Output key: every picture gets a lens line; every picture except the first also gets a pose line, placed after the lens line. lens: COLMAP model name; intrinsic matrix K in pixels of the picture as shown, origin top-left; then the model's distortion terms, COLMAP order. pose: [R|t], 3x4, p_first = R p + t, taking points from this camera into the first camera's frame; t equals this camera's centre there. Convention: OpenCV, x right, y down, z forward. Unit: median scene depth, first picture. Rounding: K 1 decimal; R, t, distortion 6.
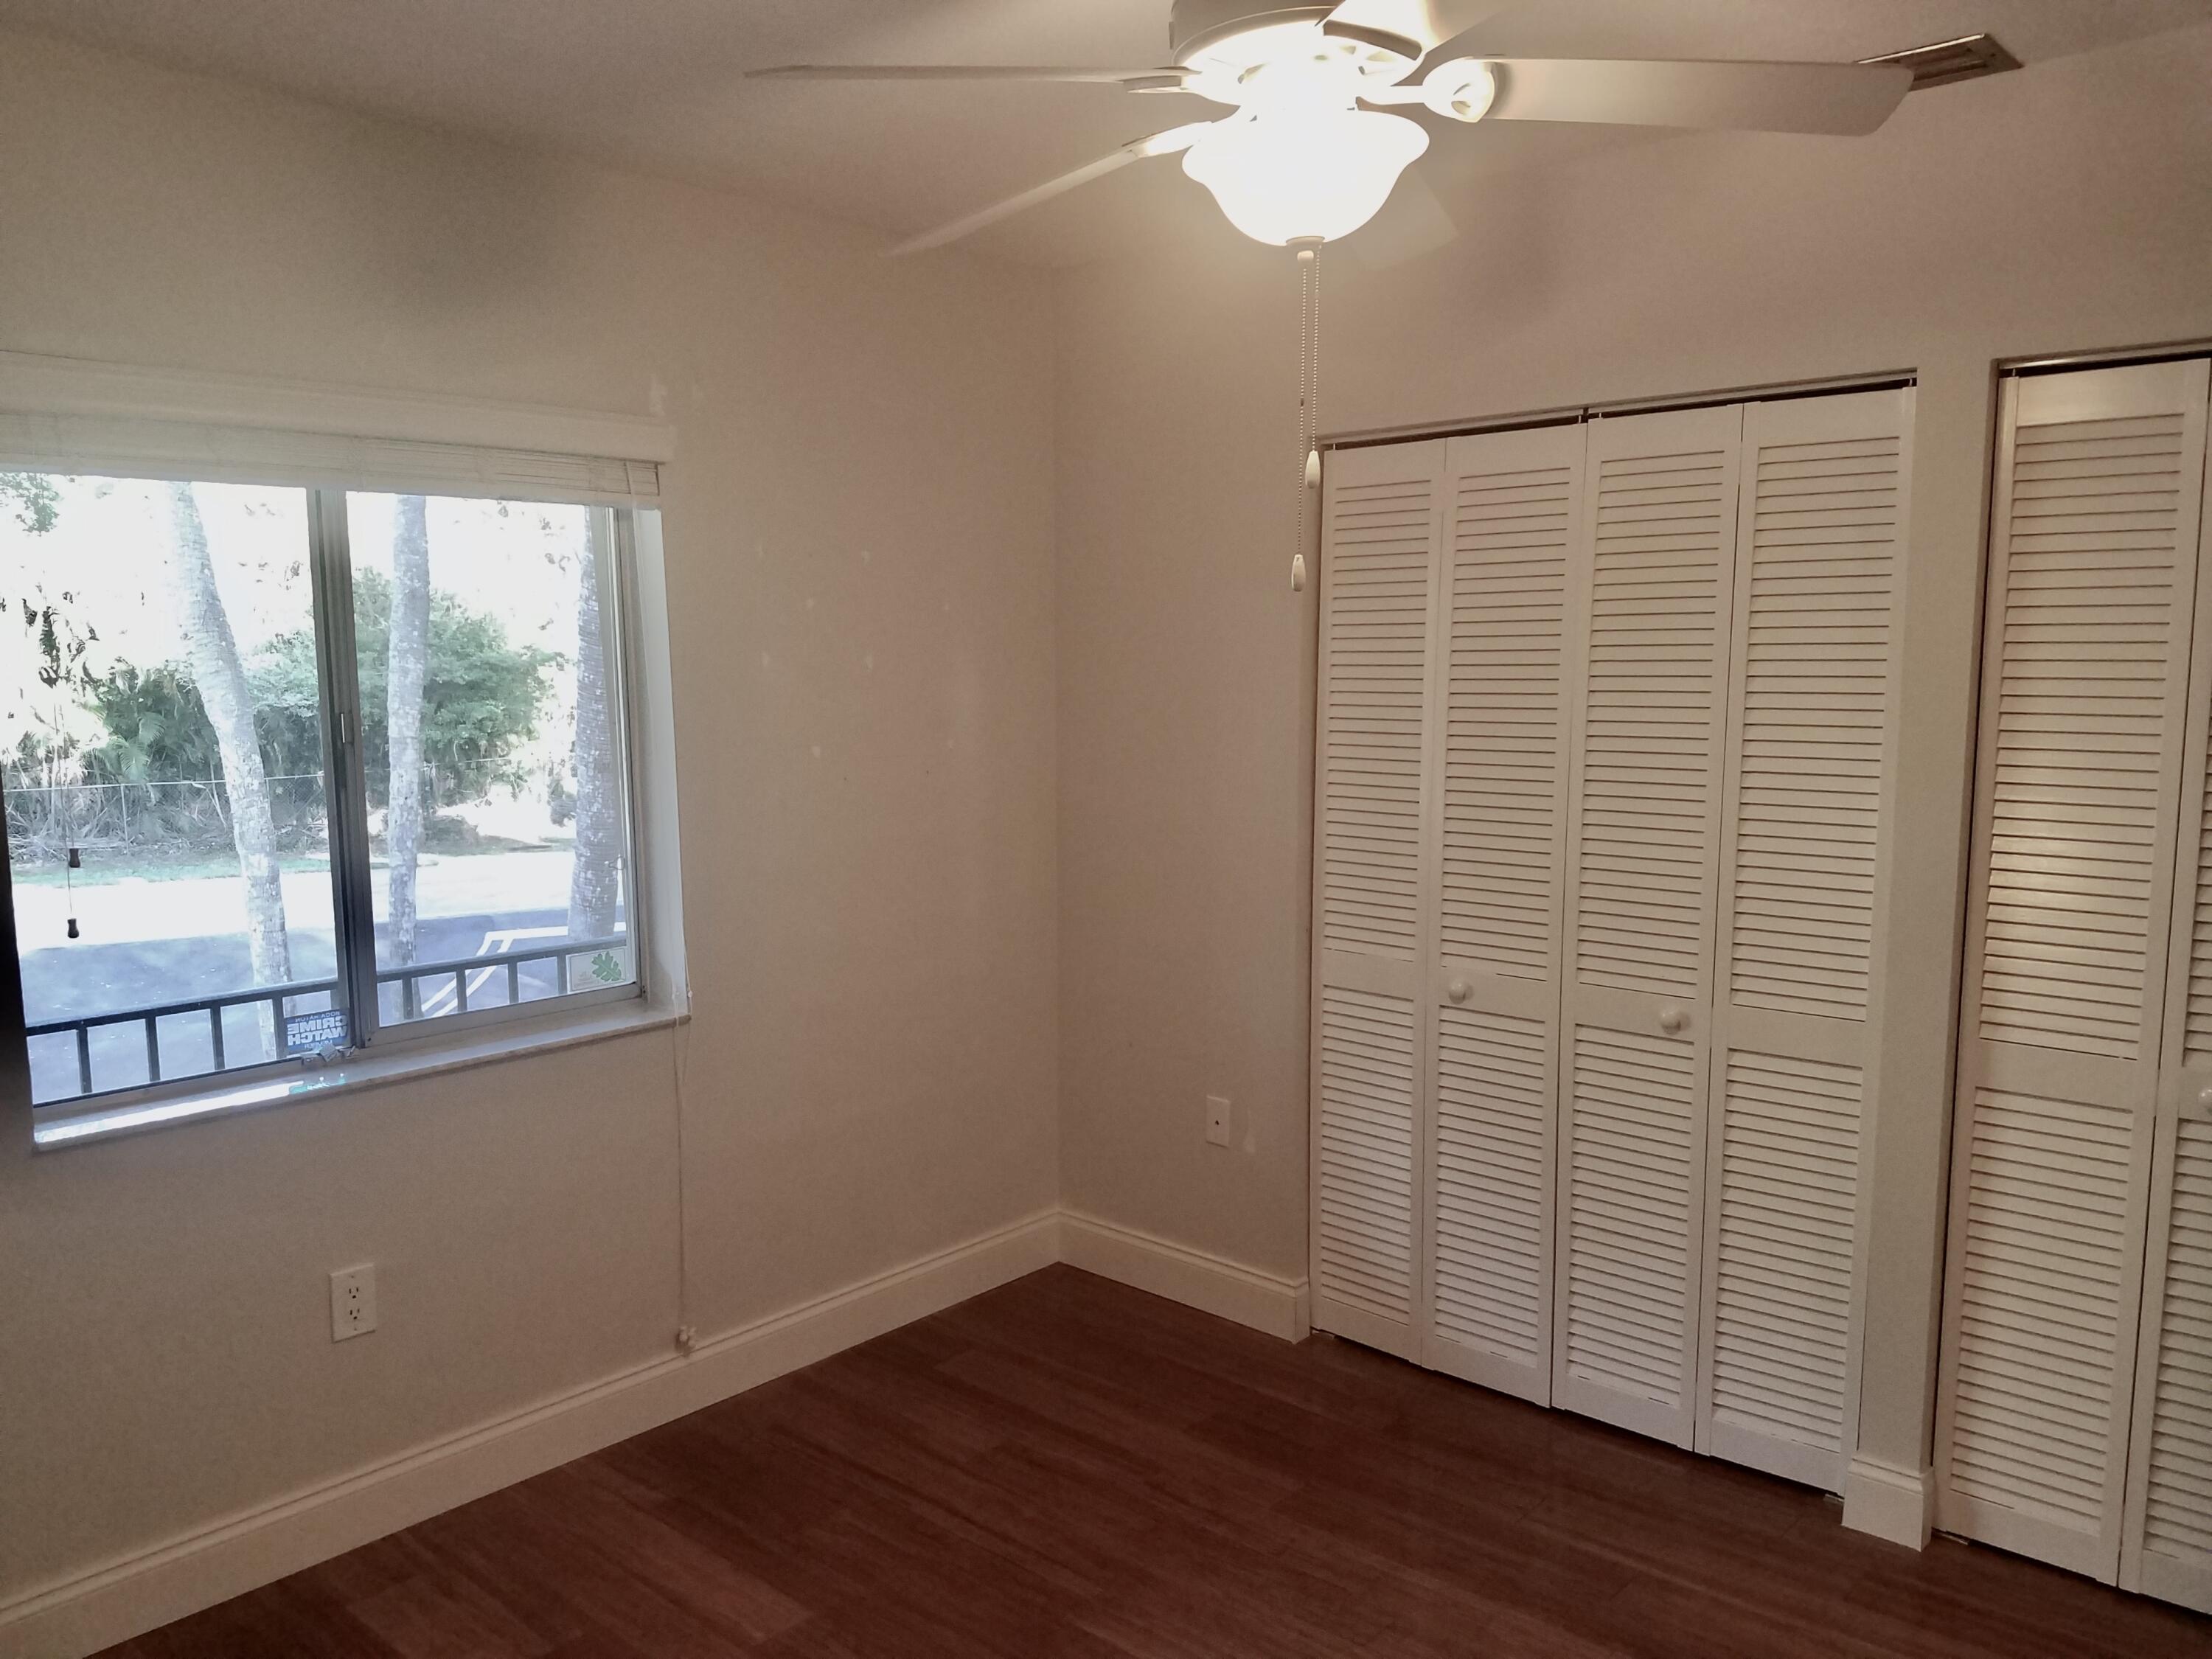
lens RADIAL K [[1630.8, 0, 1106.0], [0, 1630.8, 829.5], [0, 0, 1]] dist [0.029284, -0.058297]
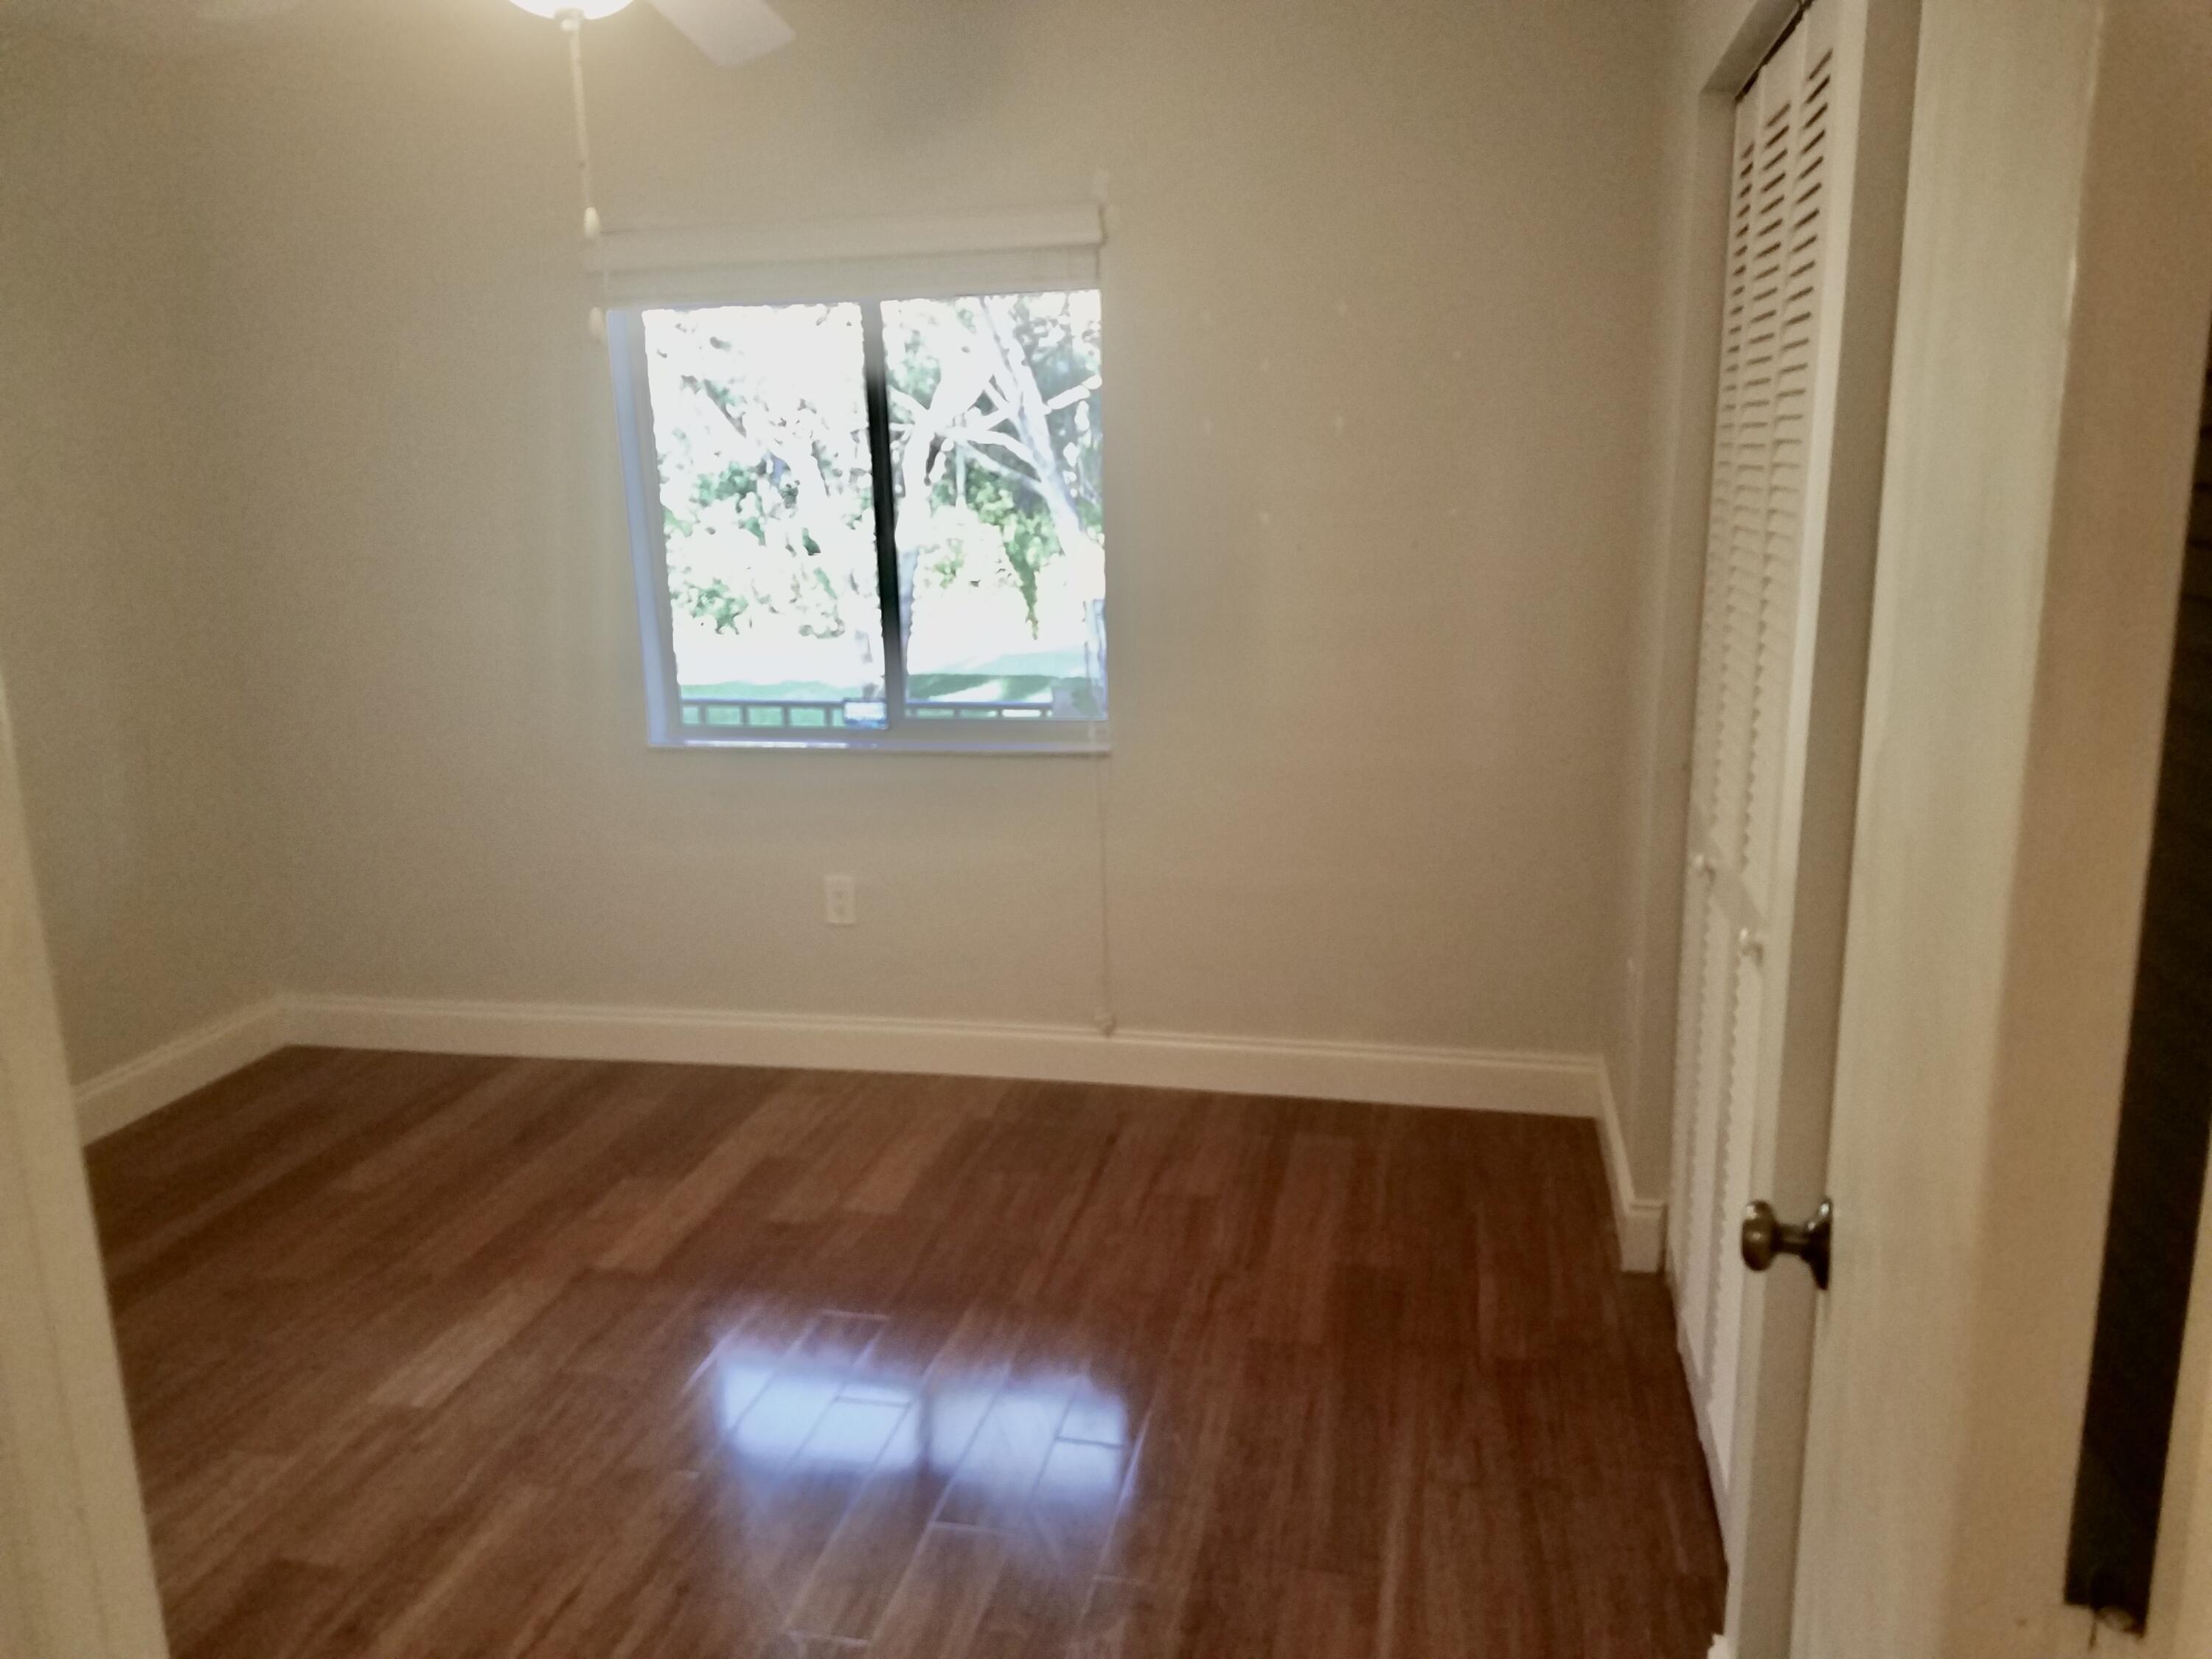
lens RADIAL K [[1660.9, 0, 1106.0], [0, 1660.9, 829.5], [0, 0, 1]] dist [0.254204, -0.480641]
pose [[0.517642, 0.187289, -0.834847, 0.768815], [-0.080005, 0.982068, 0.170710, -0.035264], [0.851849, -0.021575, 0.523343, 0.388661]]
